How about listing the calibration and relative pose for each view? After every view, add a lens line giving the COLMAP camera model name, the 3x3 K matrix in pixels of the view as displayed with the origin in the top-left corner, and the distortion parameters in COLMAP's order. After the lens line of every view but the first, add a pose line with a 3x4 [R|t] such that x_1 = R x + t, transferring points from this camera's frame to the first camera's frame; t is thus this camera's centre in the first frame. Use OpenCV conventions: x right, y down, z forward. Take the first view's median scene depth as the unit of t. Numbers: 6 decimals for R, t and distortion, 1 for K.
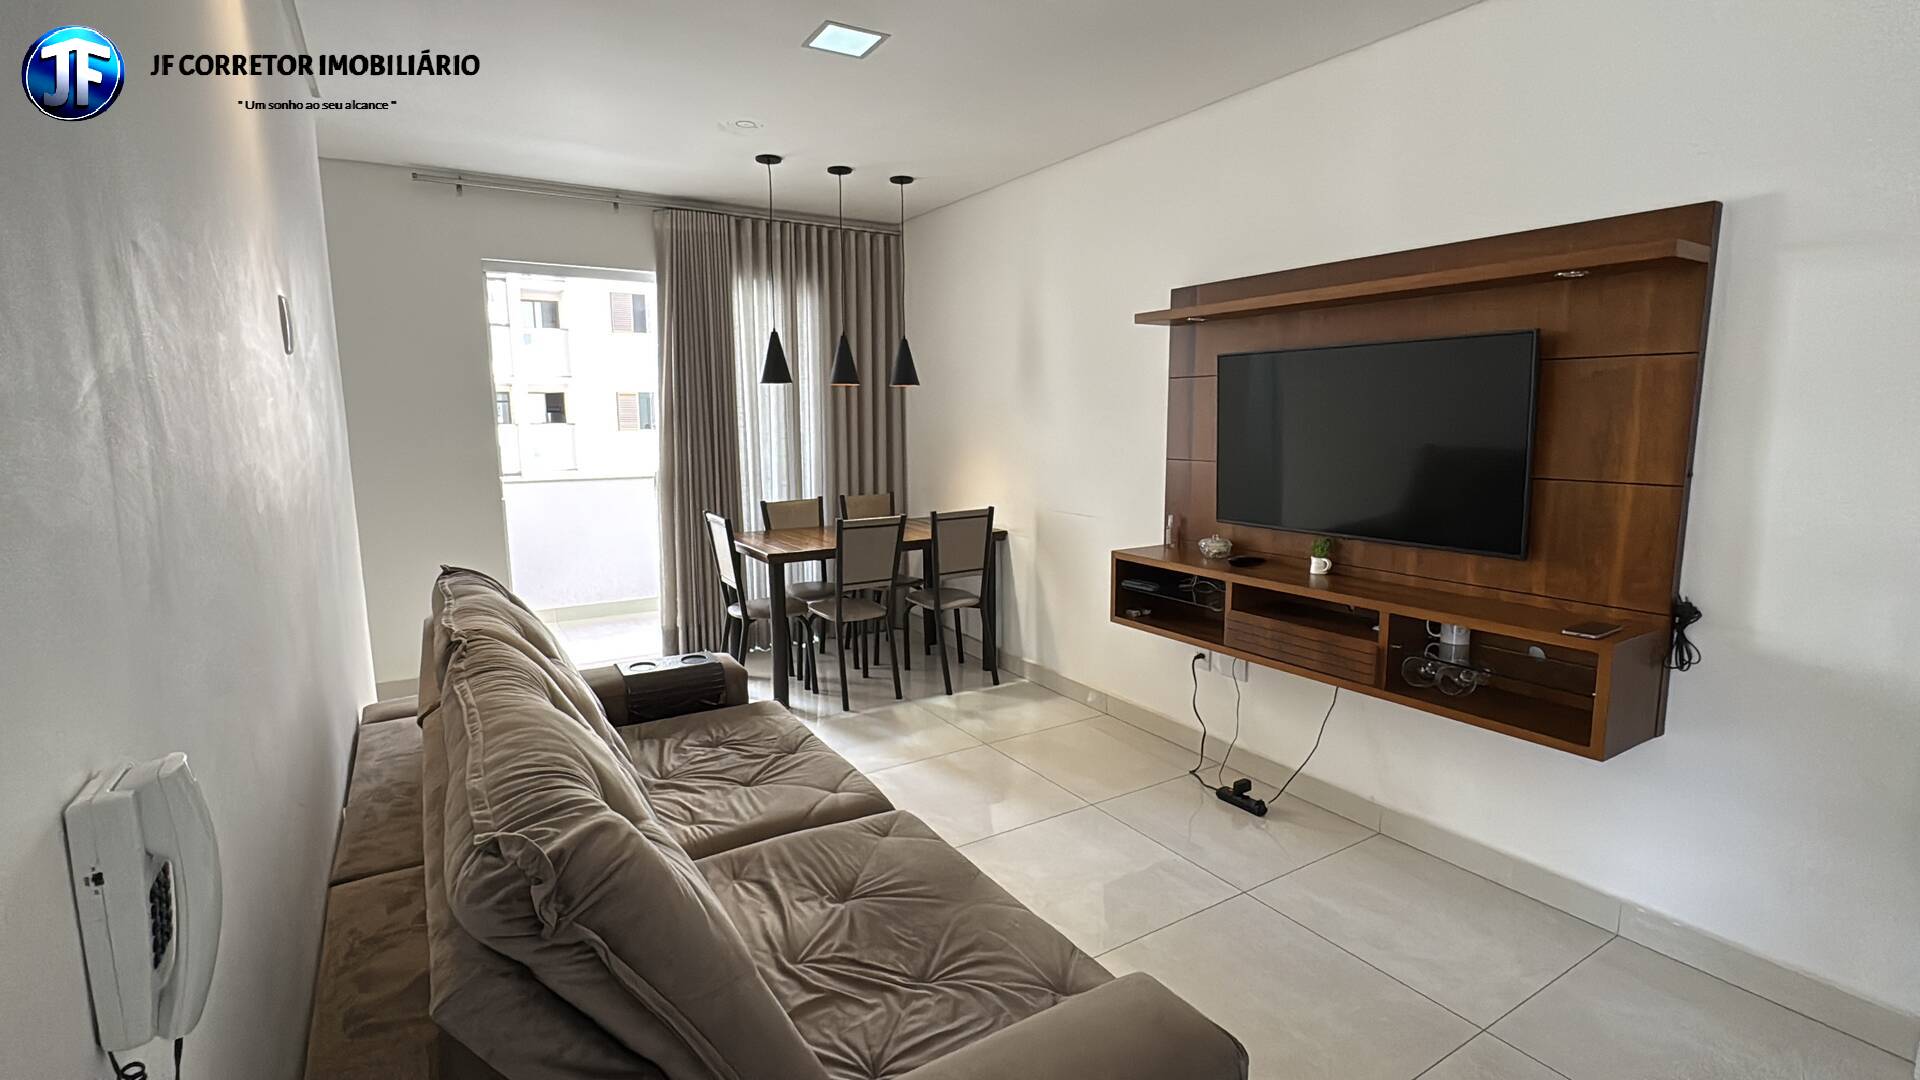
lens RADIAL K [[877.4, 0, 964.7], [0, 877.4, 529.8], [0, 0, 1]] dist [-0.001828, -0.000414]
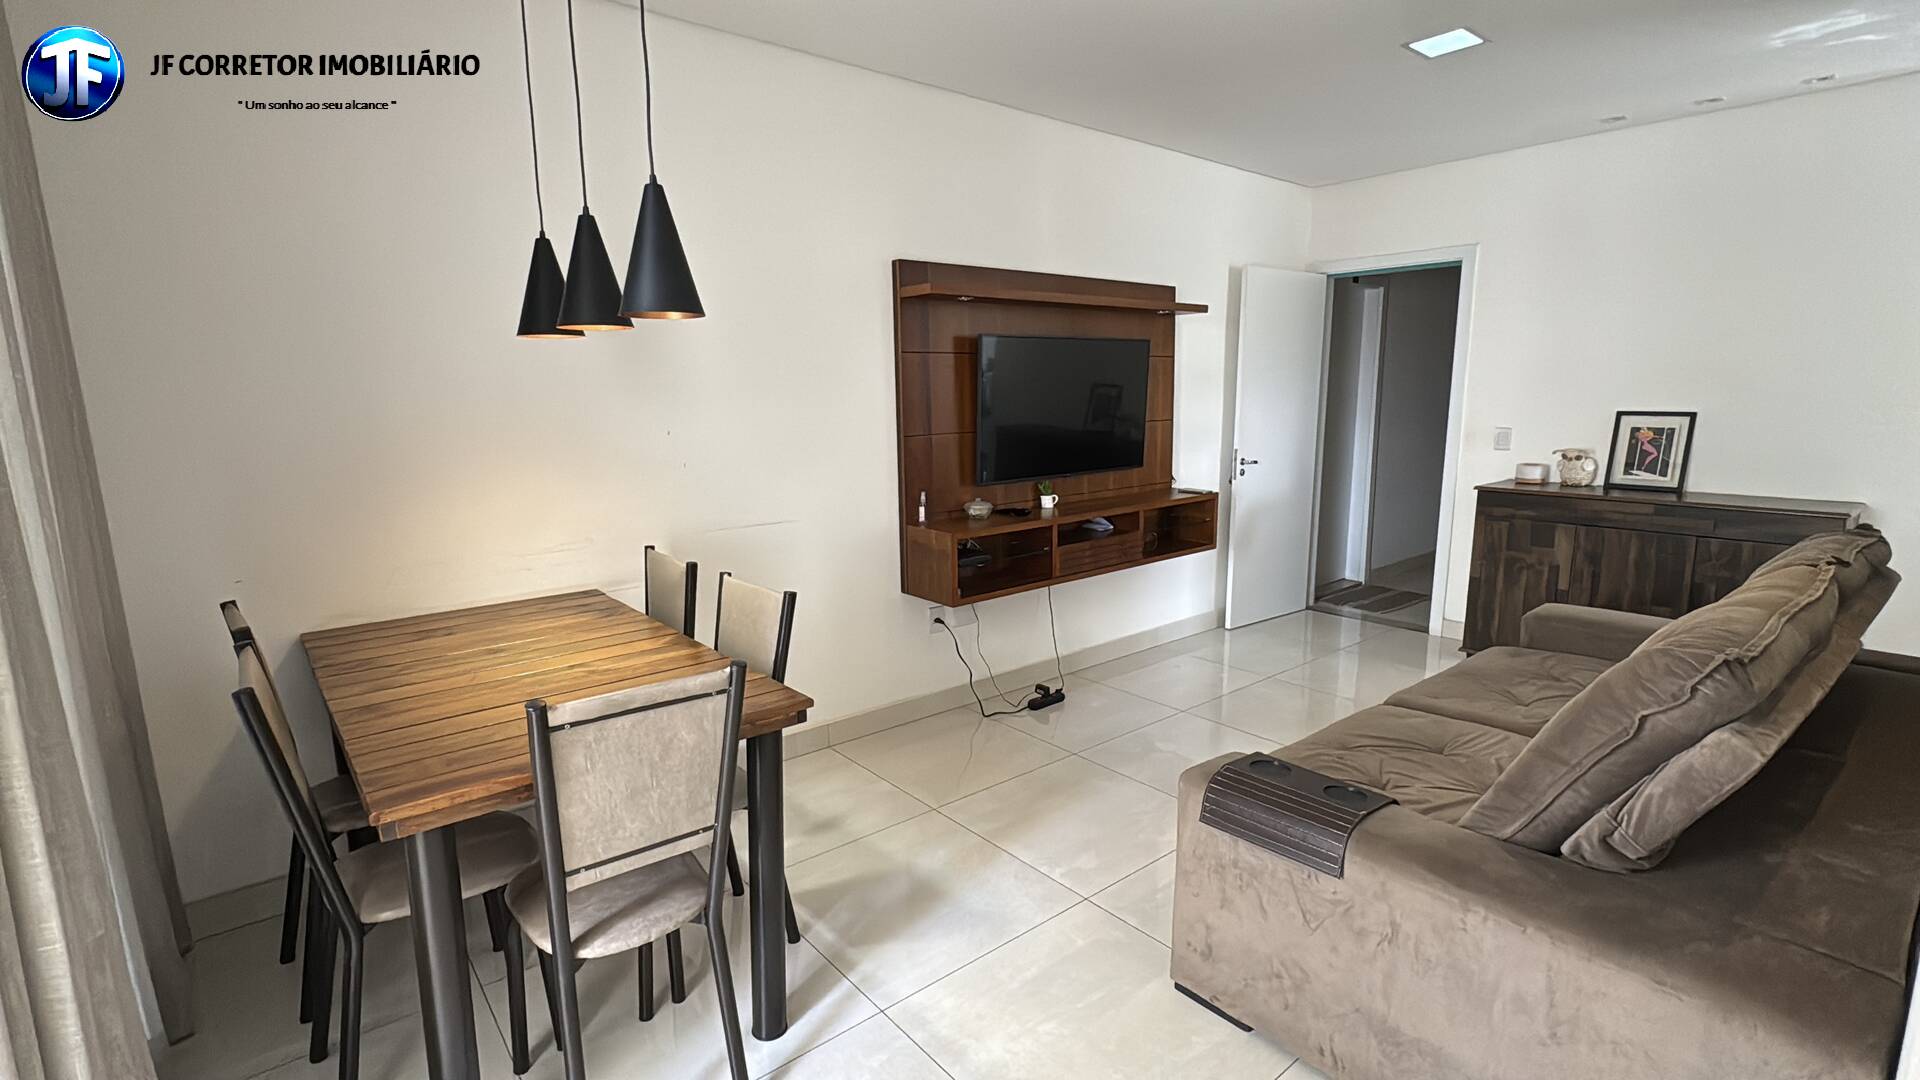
lens RADIAL K [[877.4, 0, 959.8], [0, 877.4, 538.1], [0, 0, 1]] dist [-0.001828, -0.000414]
pose [[-0.131312, -0.162227, 0.977977, -0.631801], [0.146622, 0.972491, 0.181004, -0.117773], [-0.980438, 0.167161, -0.103913, 0.904145]]
